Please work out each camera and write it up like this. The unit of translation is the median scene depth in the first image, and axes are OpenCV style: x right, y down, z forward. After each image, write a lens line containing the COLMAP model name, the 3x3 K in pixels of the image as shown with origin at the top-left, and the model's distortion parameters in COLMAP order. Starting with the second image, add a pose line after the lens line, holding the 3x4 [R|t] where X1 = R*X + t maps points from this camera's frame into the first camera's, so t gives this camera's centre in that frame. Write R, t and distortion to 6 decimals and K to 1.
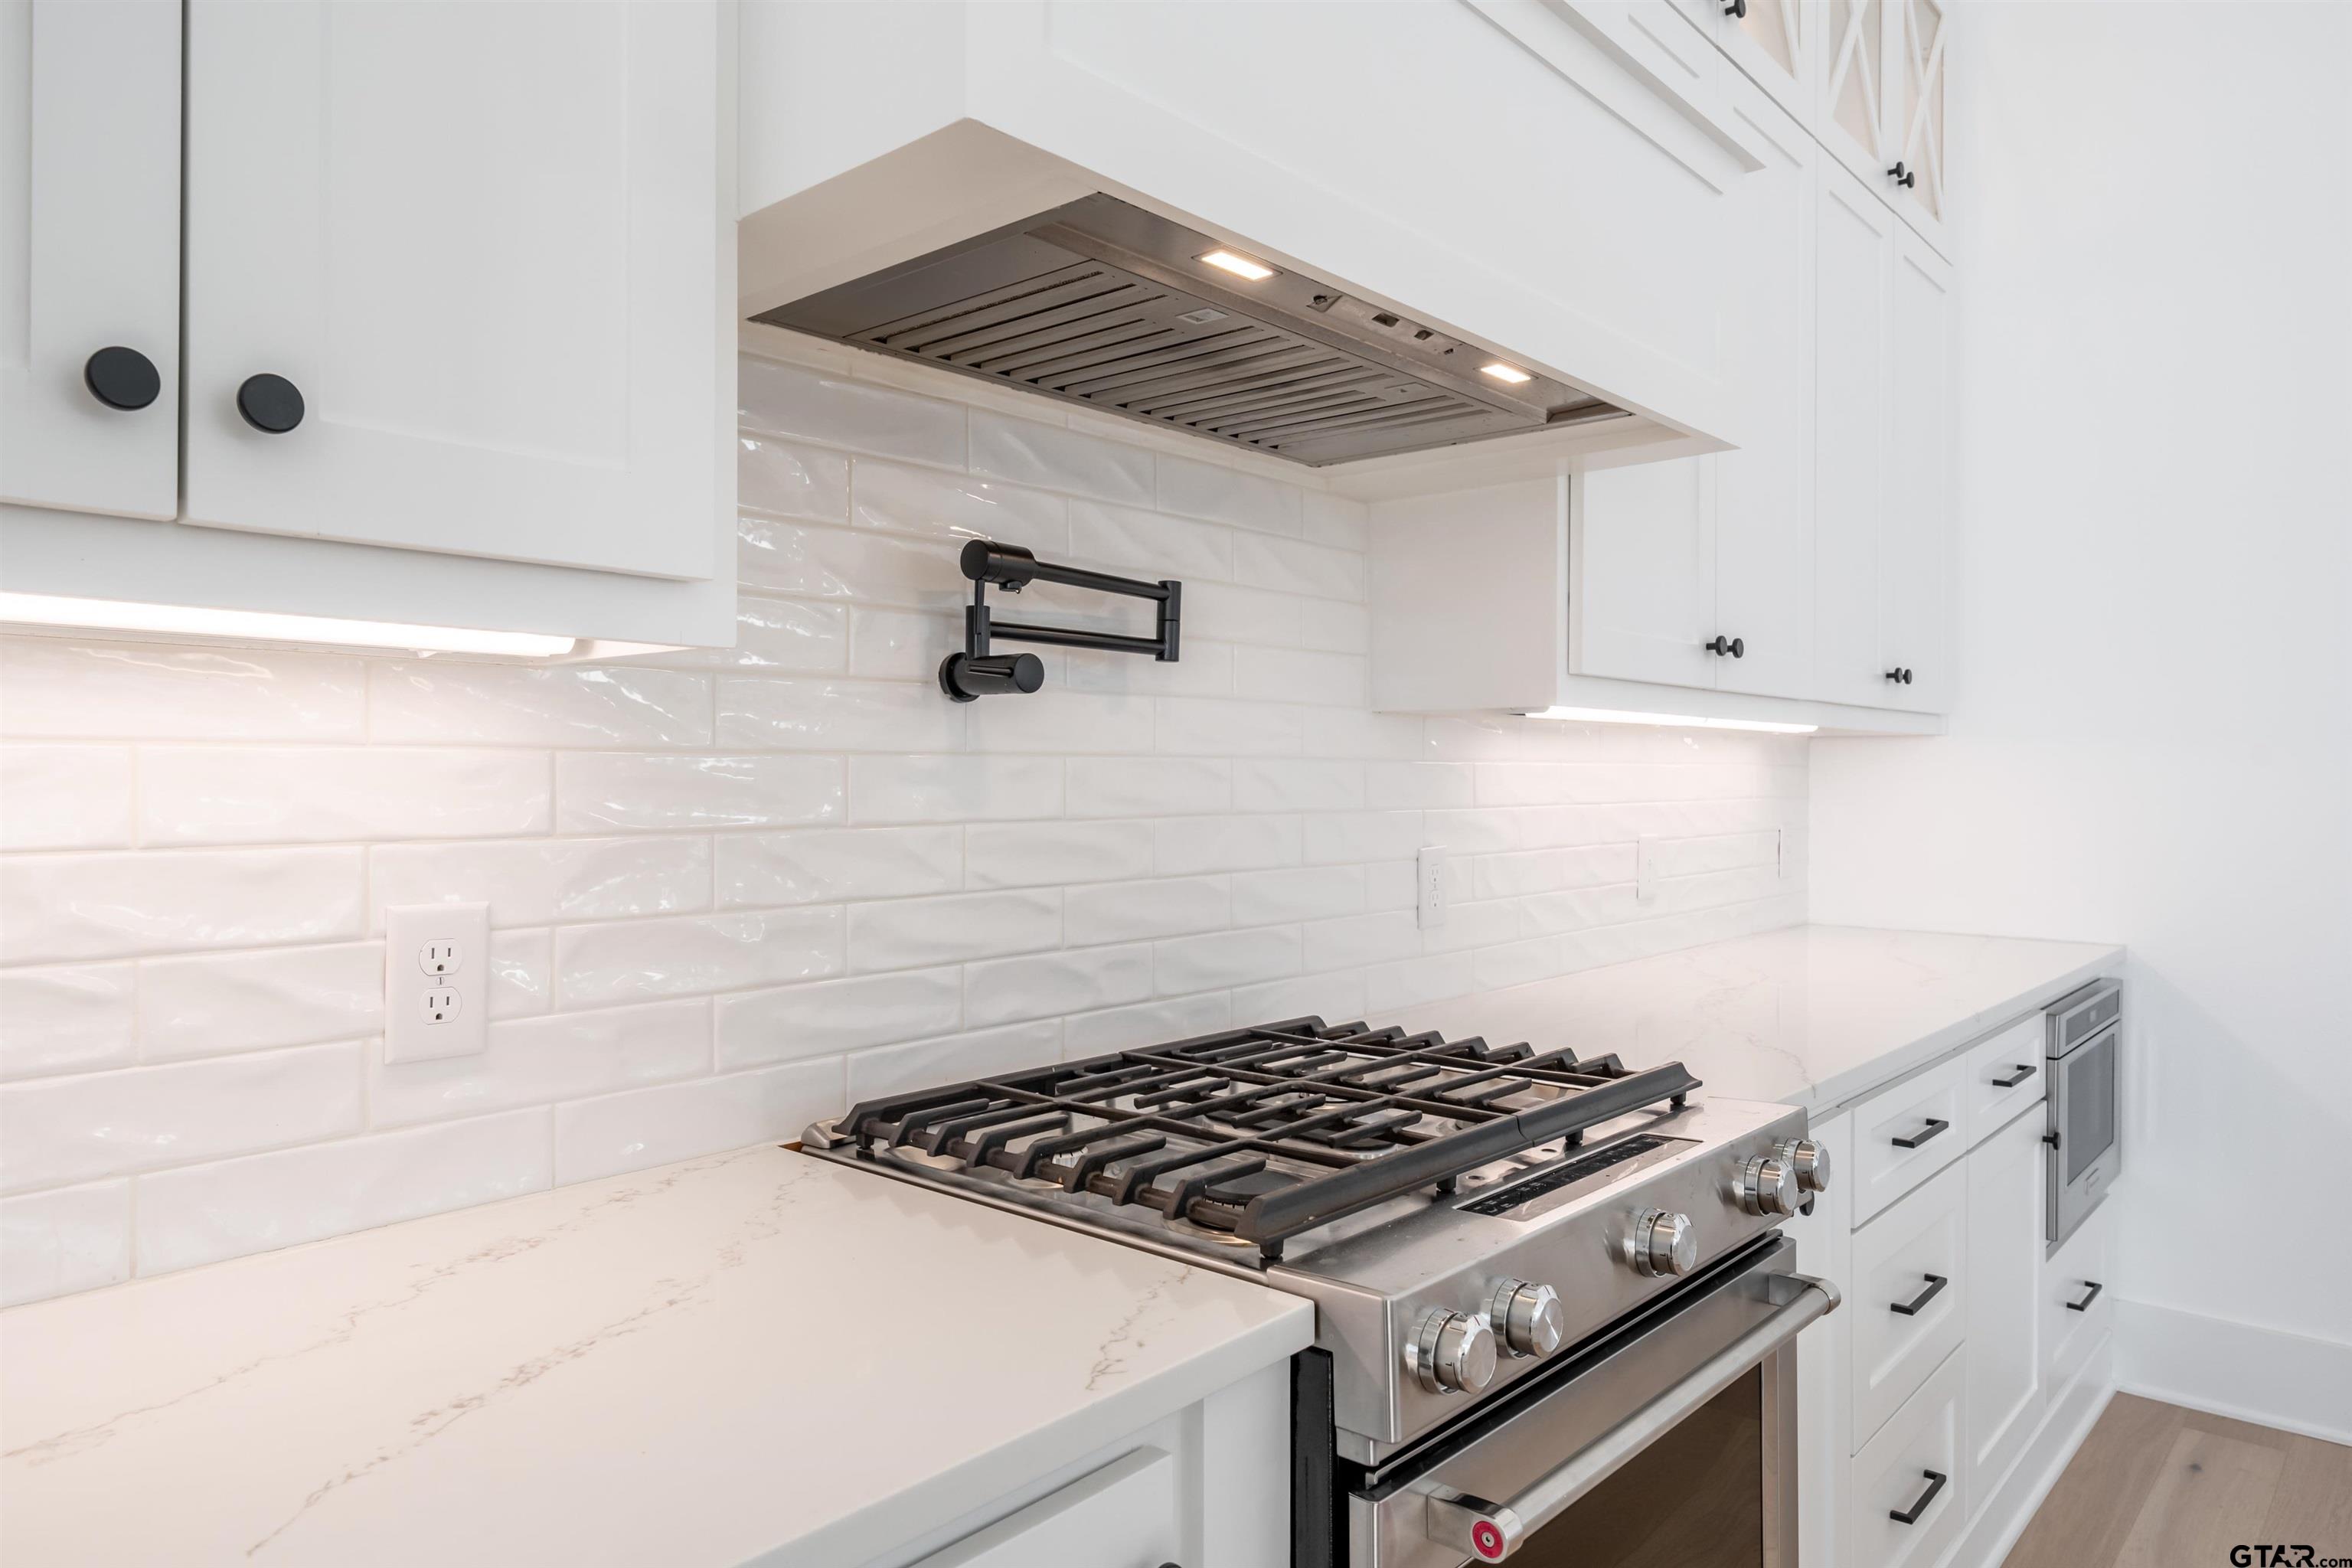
lens RADIAL K [[1498.7, 0, 1179.1], [0, 1498.7, 779.4], [0, 0, 1]] dist [0.002358, -0.000570]
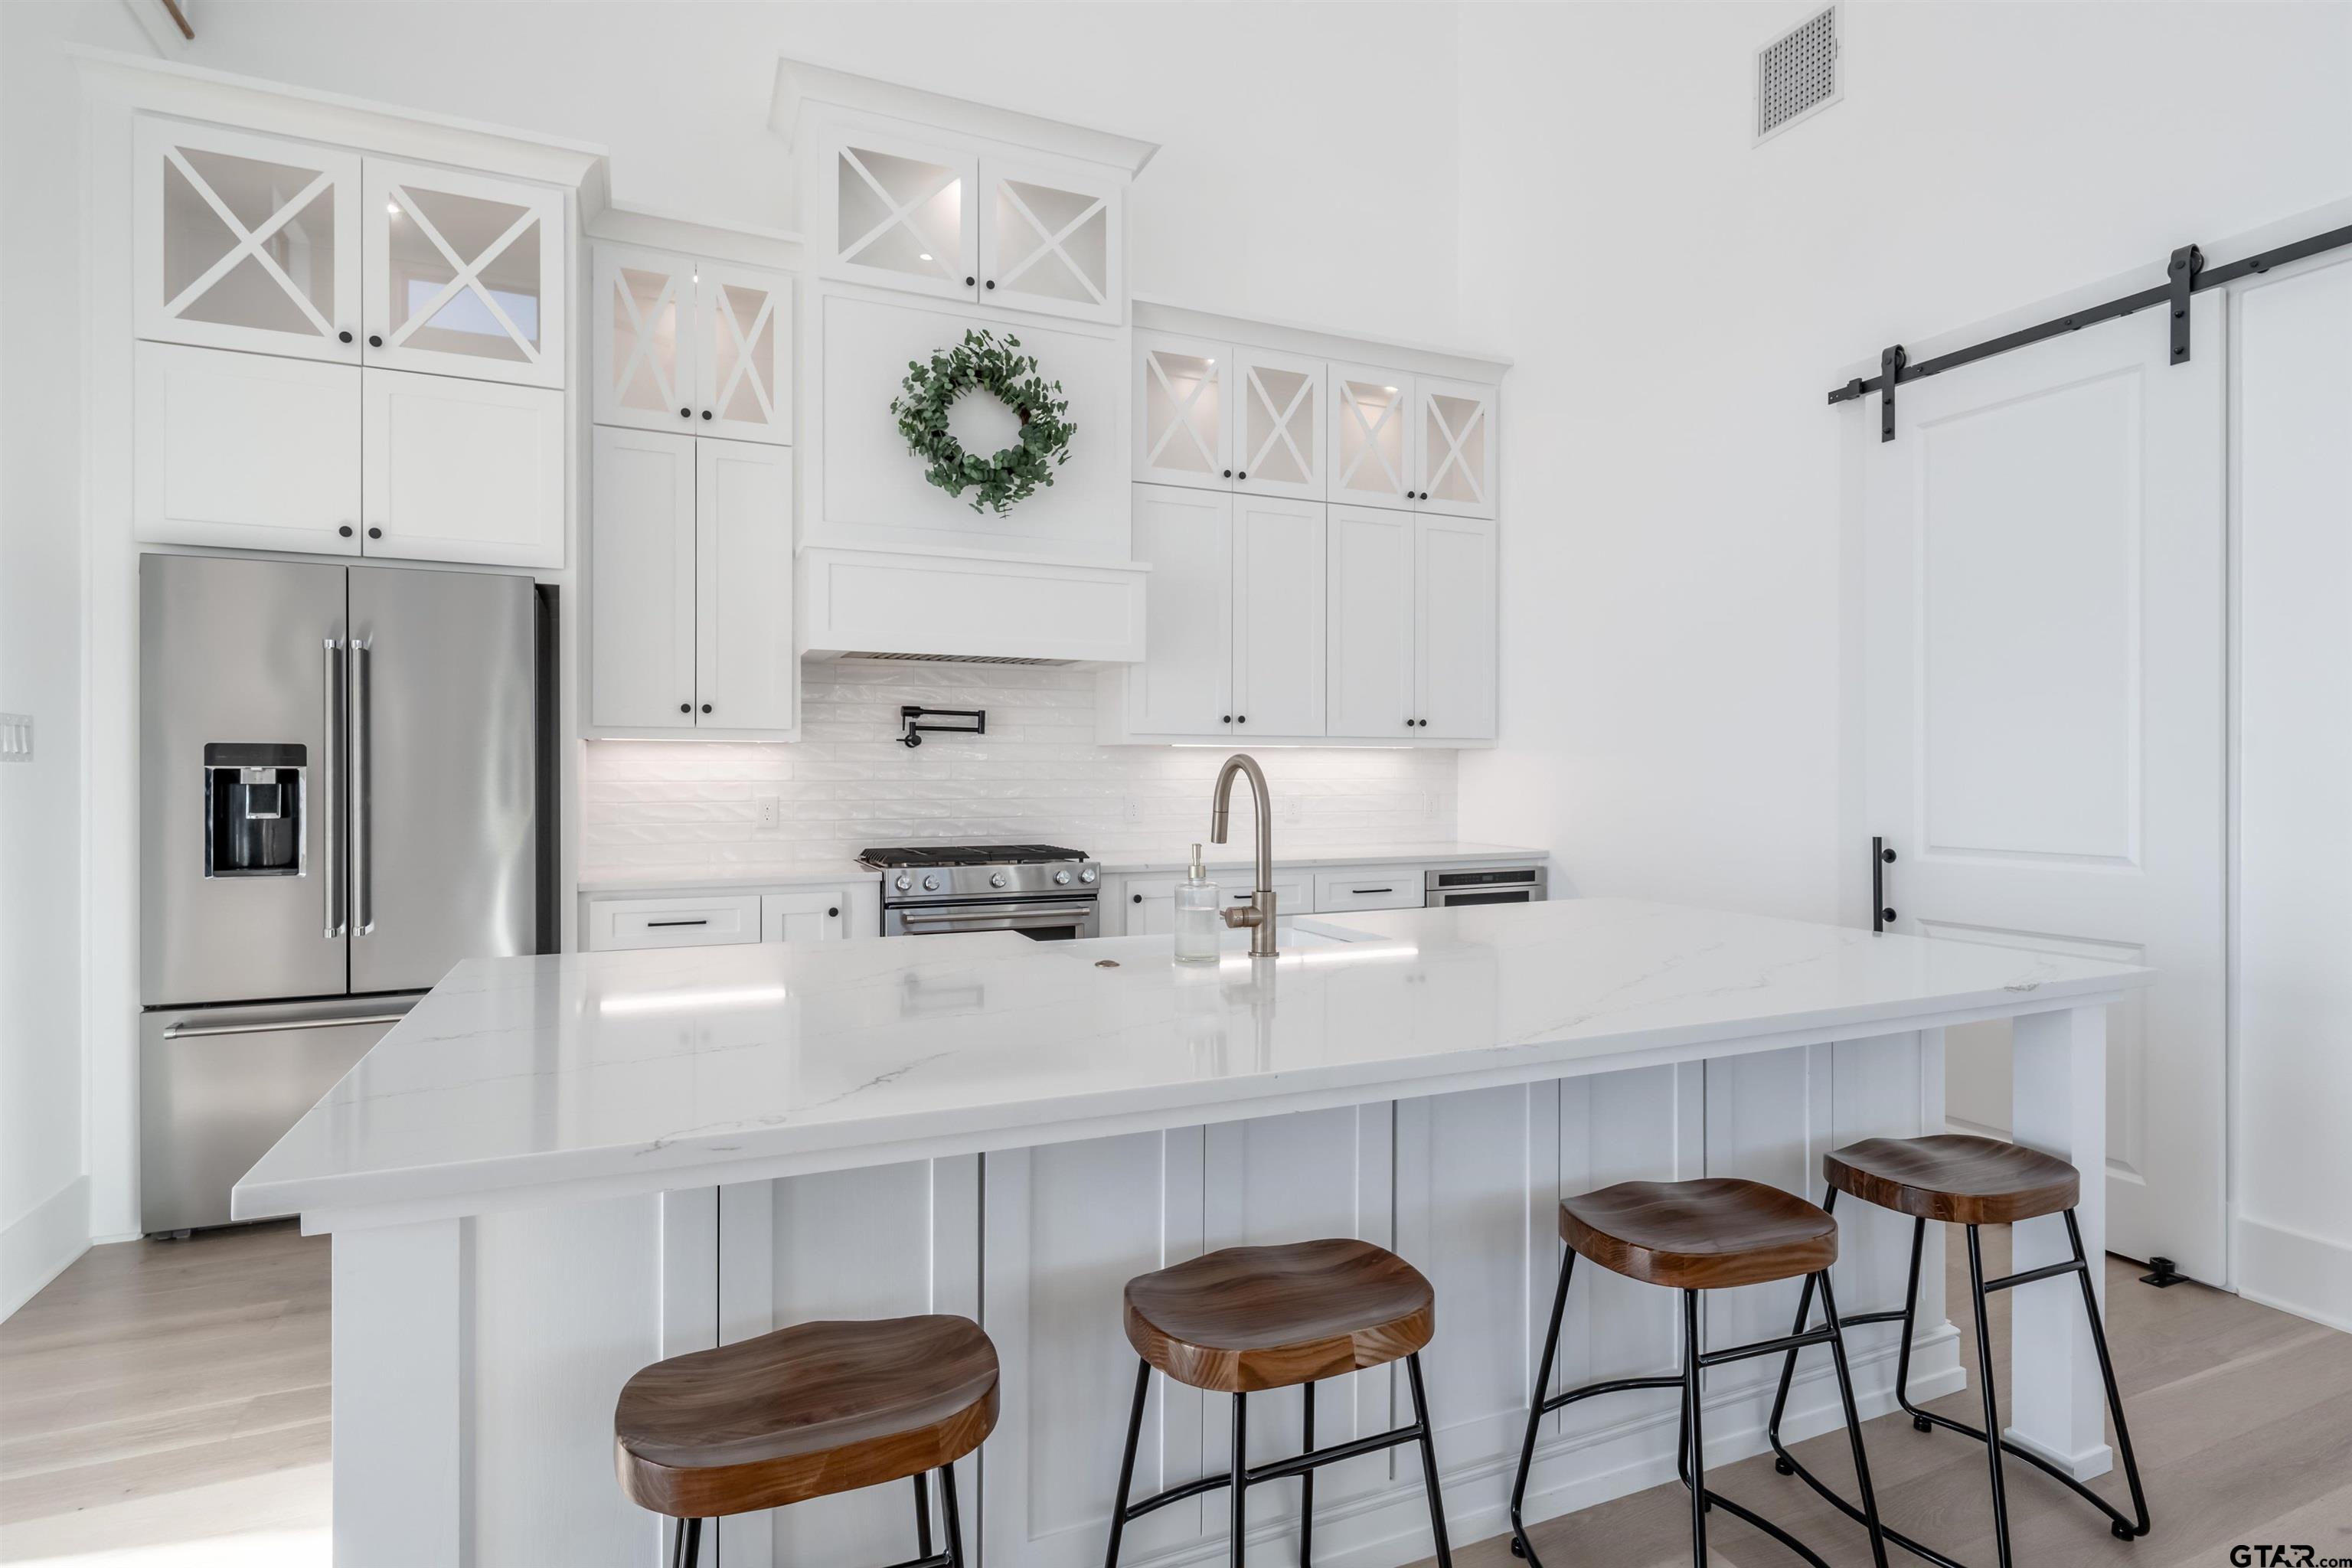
lens RADIAL K [[1220.8, 0, 1172.8], [0, 1220.8, 782.9], [0, 0, 1]] dist [-0.000186, 0.000010]
pose [[0.910908, -0.001579, -0.412606, 1.731488], [0.001406, 0.999999, -0.000722, 0.038412], [0.412607, 0.000078, 0.910909, -1.512528]]
